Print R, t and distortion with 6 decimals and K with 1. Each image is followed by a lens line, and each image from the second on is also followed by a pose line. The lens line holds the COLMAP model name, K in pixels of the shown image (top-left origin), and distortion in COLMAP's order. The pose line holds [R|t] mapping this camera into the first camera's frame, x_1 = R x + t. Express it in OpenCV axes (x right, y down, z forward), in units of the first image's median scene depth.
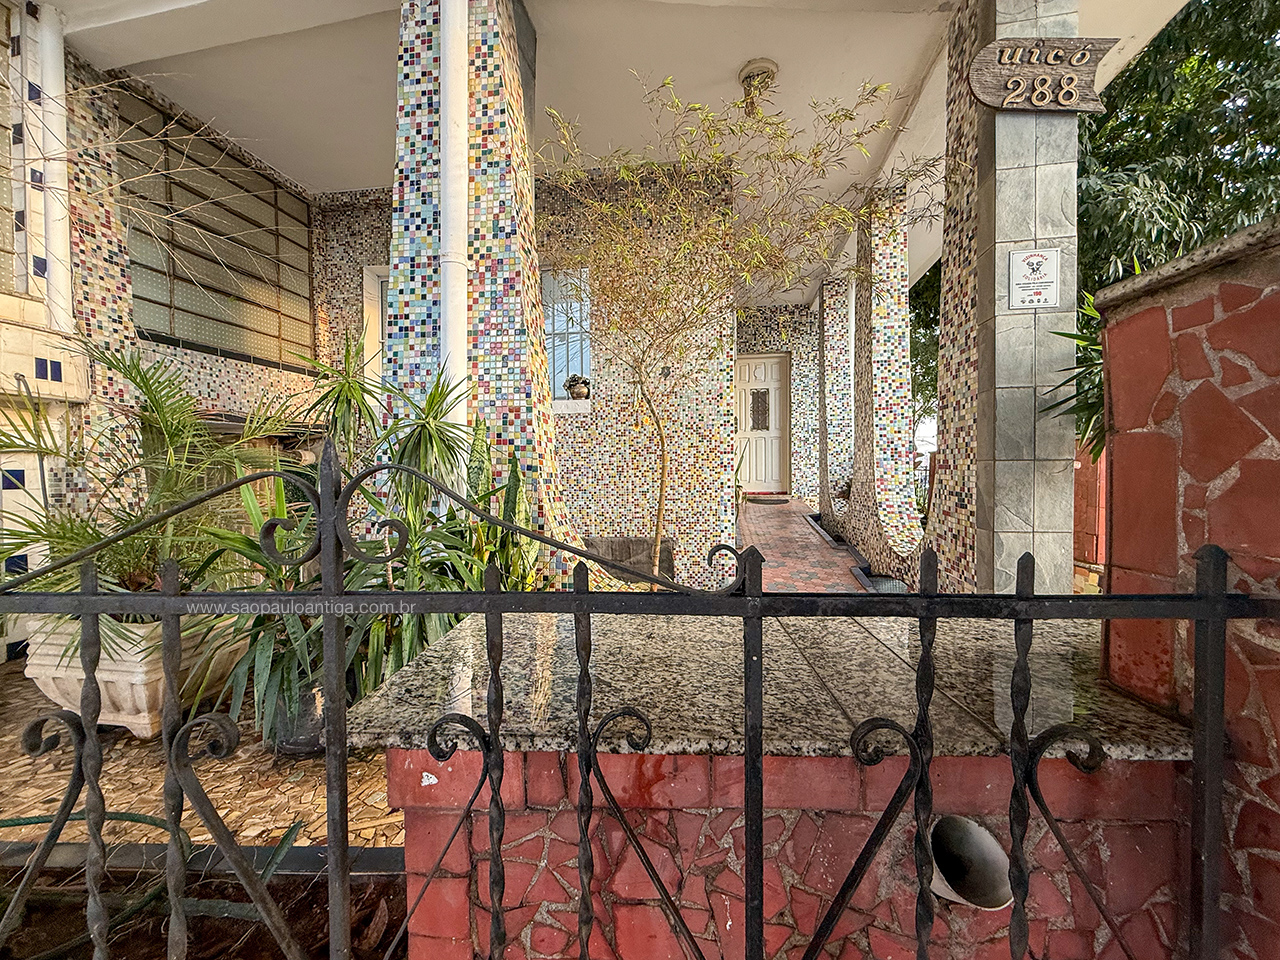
lens RADIAL K [[482.4, 0, 632.2], [0, 482.4, 477.4], [0, 0, 1]] dist [-0.000242, -0.000309]
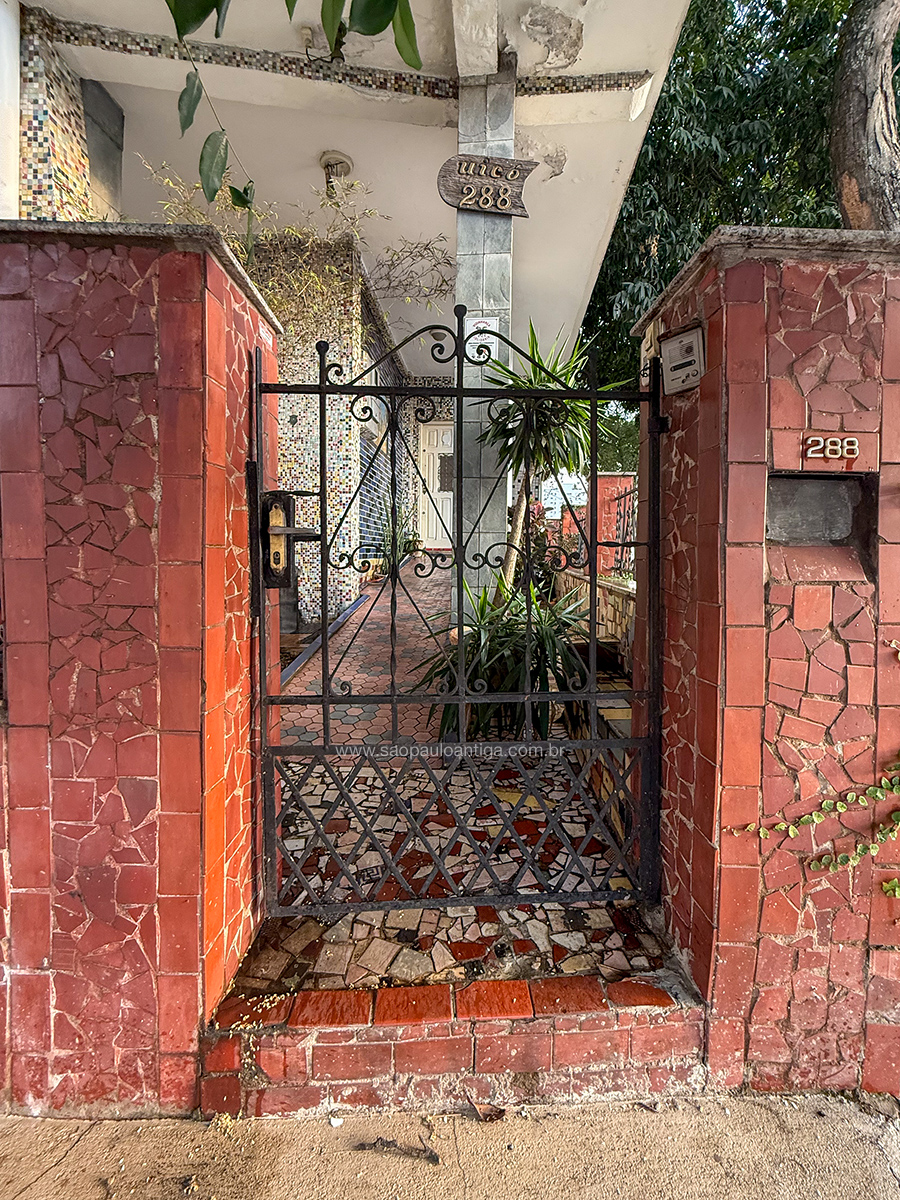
lens RADIAL K [[476.0, 0, 423.9], [0, 476.0, 552.1], [0, 0, 1]] dist [0.000106, -0.000459]
pose [[0.996024, 0.018465, 0.087154, 0.542685], [-0.018977, 0.999807, 0.005042, 0.152769], [-0.087044, -0.006676, 0.996182, -0.262928]]
